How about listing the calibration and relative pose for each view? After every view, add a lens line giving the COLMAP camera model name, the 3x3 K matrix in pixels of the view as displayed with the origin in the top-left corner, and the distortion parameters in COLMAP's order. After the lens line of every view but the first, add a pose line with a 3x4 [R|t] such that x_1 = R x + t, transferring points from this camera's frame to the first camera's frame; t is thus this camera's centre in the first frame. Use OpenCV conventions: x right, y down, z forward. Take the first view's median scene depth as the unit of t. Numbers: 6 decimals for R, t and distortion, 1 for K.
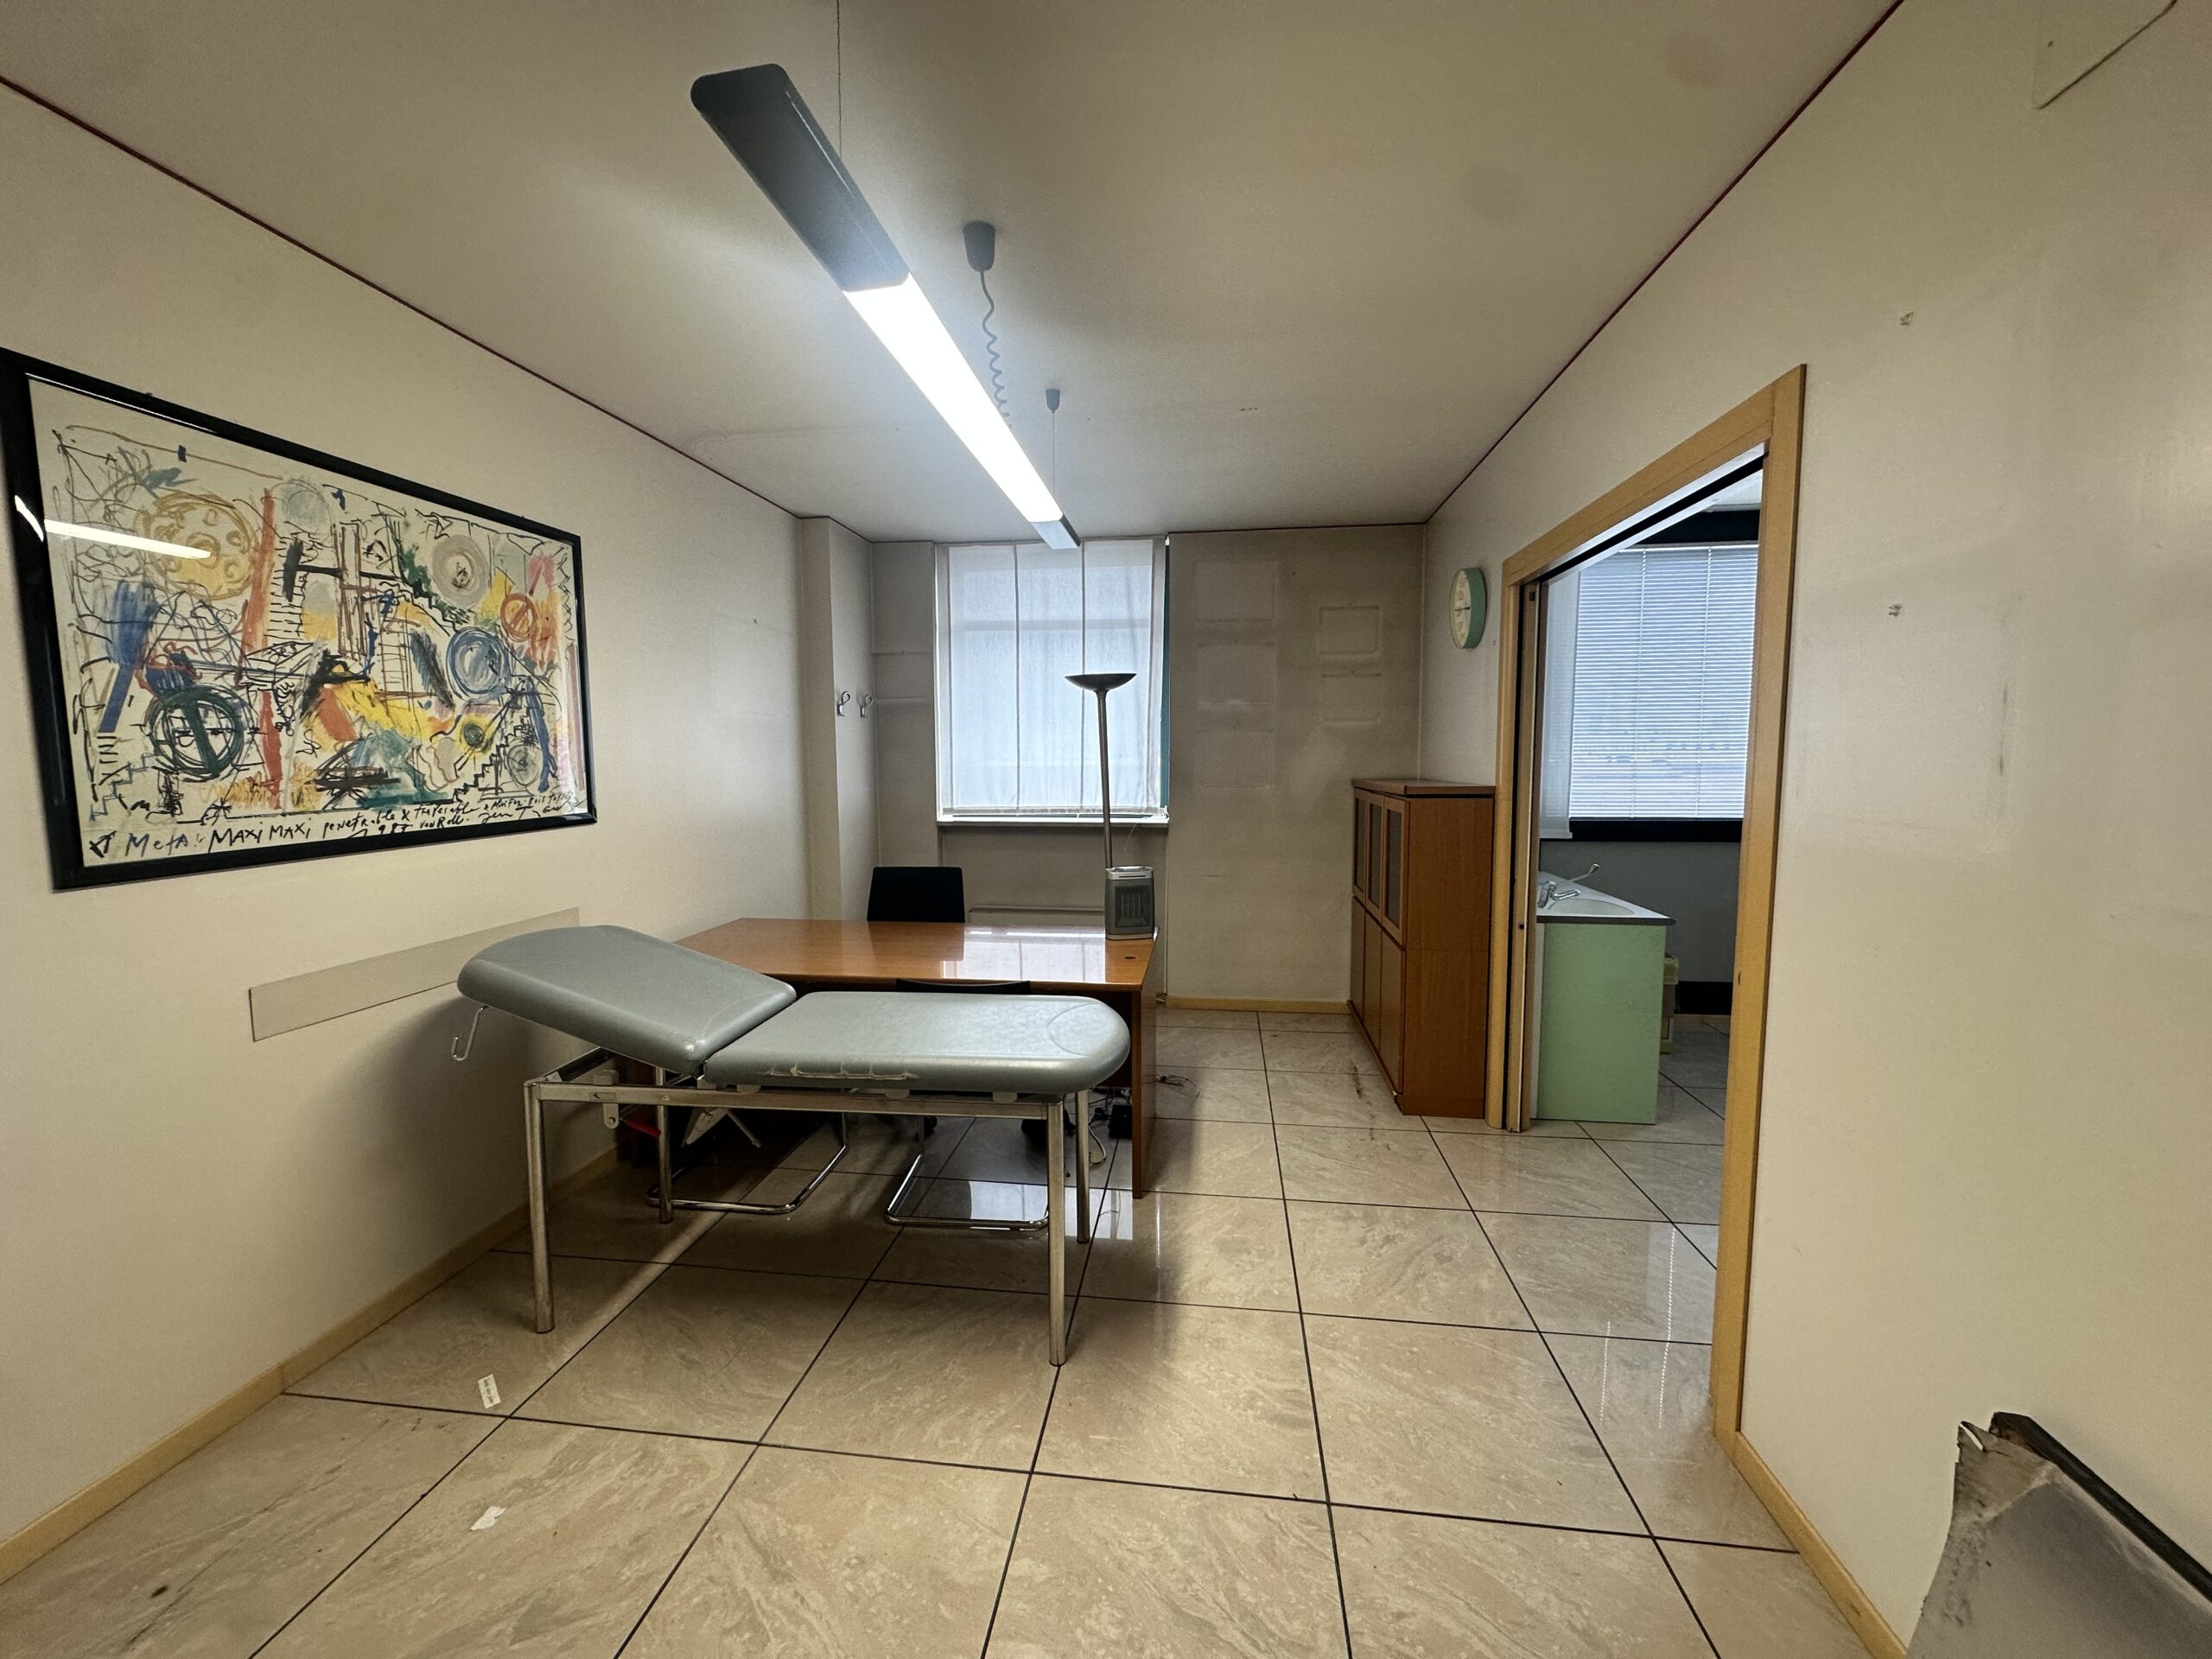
lens RADIAL K [[882.7, 0, 1098.2], [0, 882.7, 828.6], [0, 0, 1]] dist [0.000767, 0.000042]
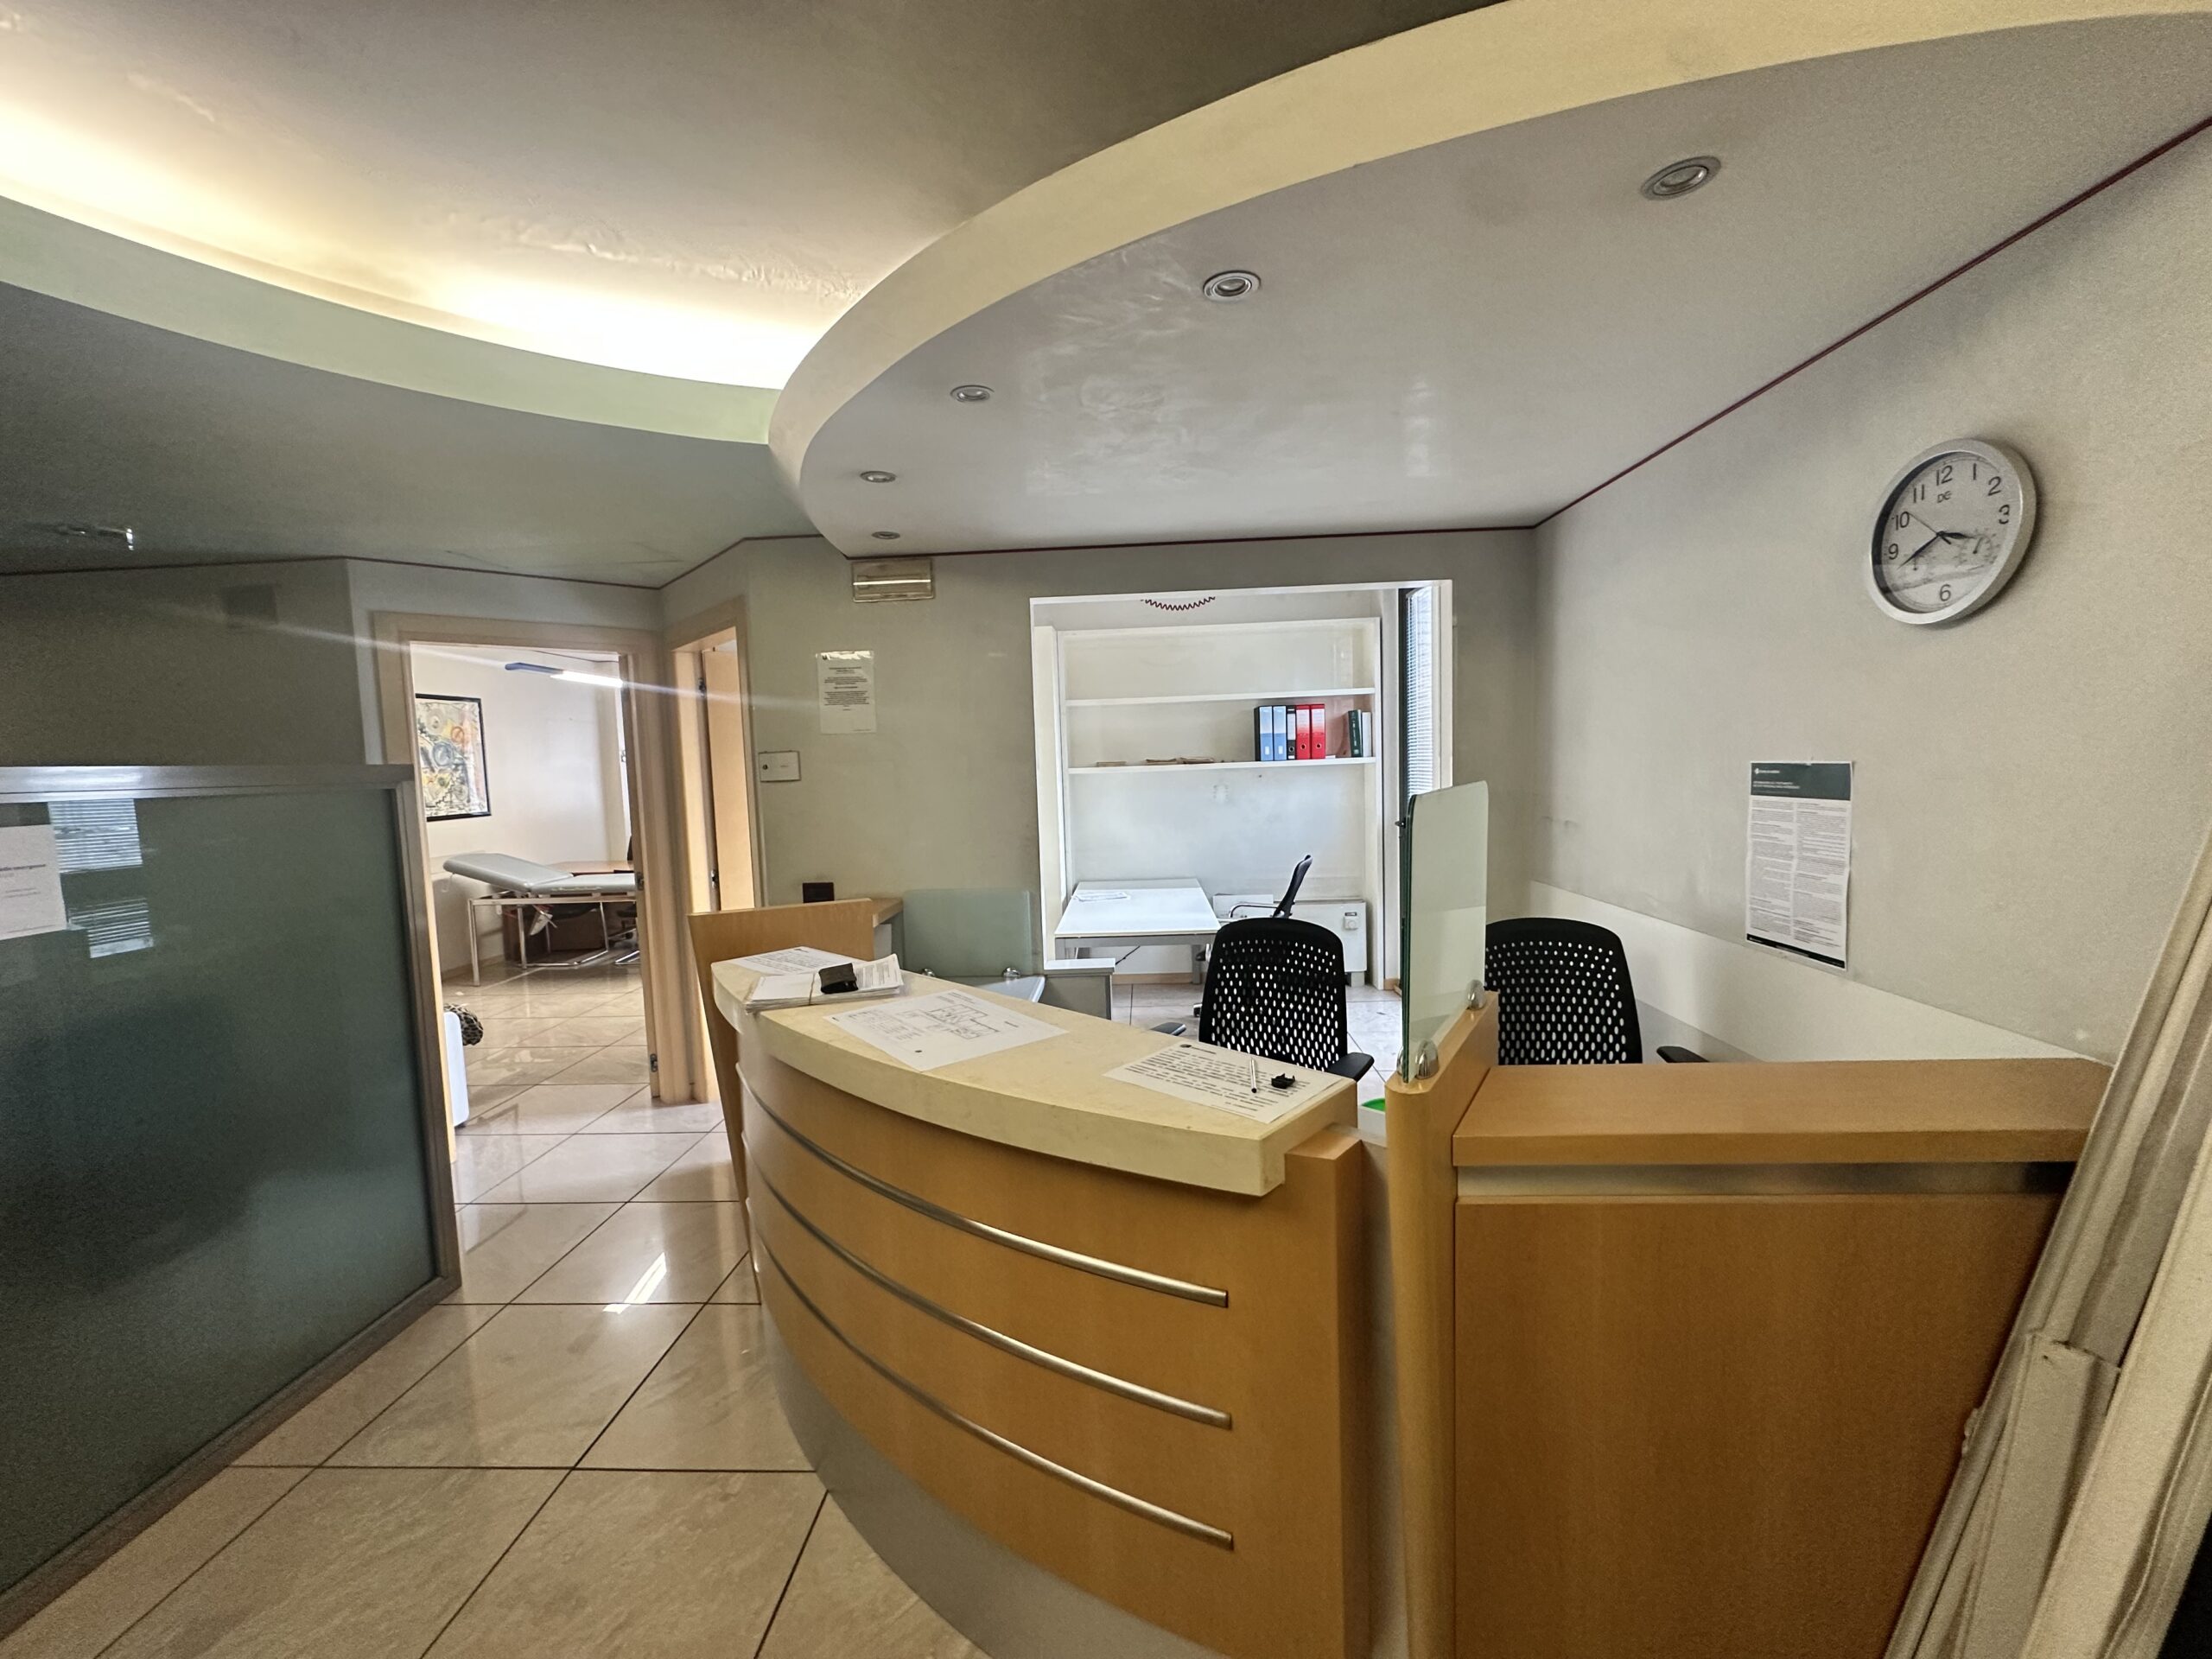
lens RADIAL K [[882.7, 0, 1113.4], [0, 882.7, 836.9], [0, 0, 1]] dist [0.000767, 0.000042]
pose [[0.993361, -0.019060, 0.113450, 0.951373], [0.017349, 0.999721, 0.016045, 0.049228], [-0.113724, -0.013970, 0.993414, -1.788421]]
